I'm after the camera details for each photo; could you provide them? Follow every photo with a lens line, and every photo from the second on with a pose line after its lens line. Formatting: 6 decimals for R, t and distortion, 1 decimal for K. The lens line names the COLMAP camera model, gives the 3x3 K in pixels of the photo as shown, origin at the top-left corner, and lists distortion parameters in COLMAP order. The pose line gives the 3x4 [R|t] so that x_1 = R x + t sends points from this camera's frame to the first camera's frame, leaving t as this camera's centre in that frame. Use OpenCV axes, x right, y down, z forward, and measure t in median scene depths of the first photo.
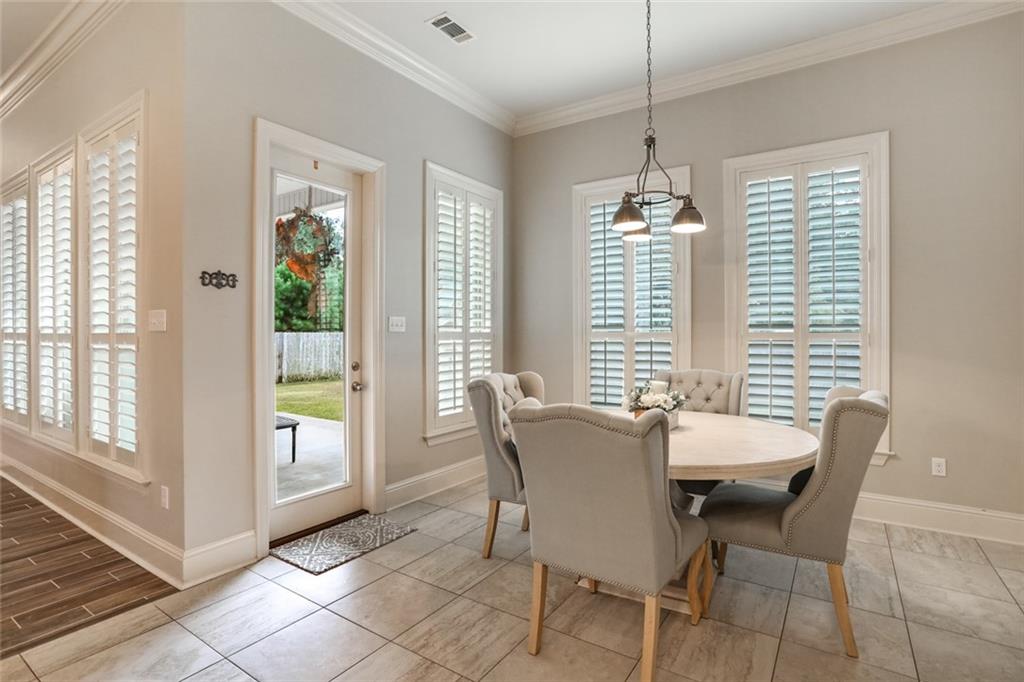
lens RADIAL K [[506.9, 0, 511.6], [0, 506.9, 335.6], [0, 0, 1]] dist [-0.044023, 0.014910]
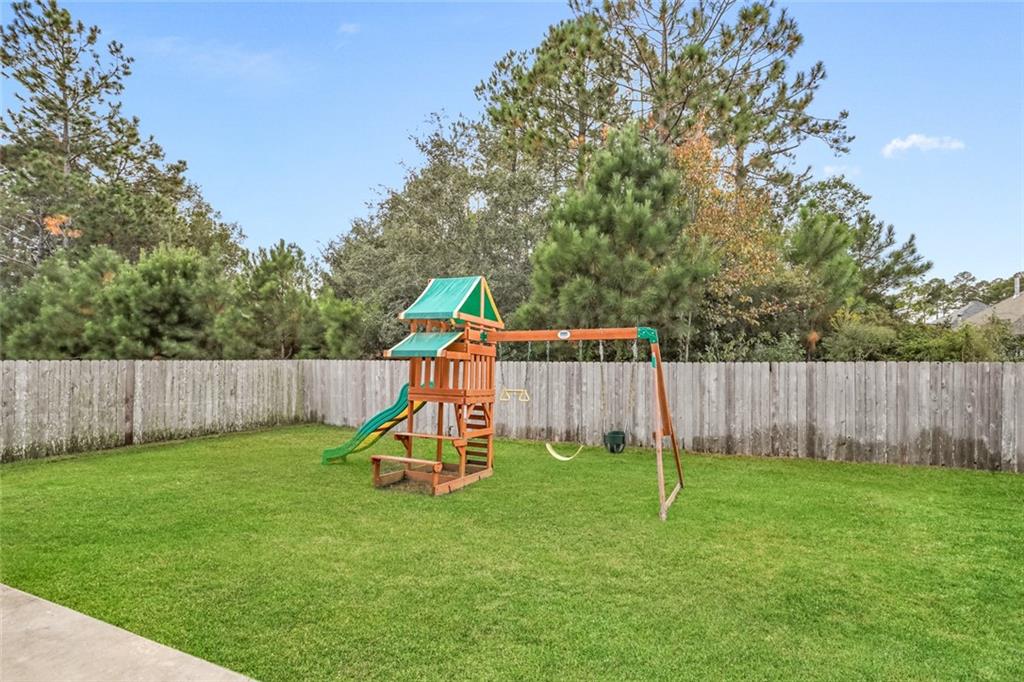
lens RADIAL K [[506.9, 0, 513.3], [0, 506.9, 348.3], [0, 0, 1]] dist [-0.044023, 0.014910]
pose [[0.983640, 0.003515, 0.180111, -0.087472], [0.001343, 0.999639, -0.026843, -0.003070], [-0.180140, 0.026646, 0.983280, 0.248236]]
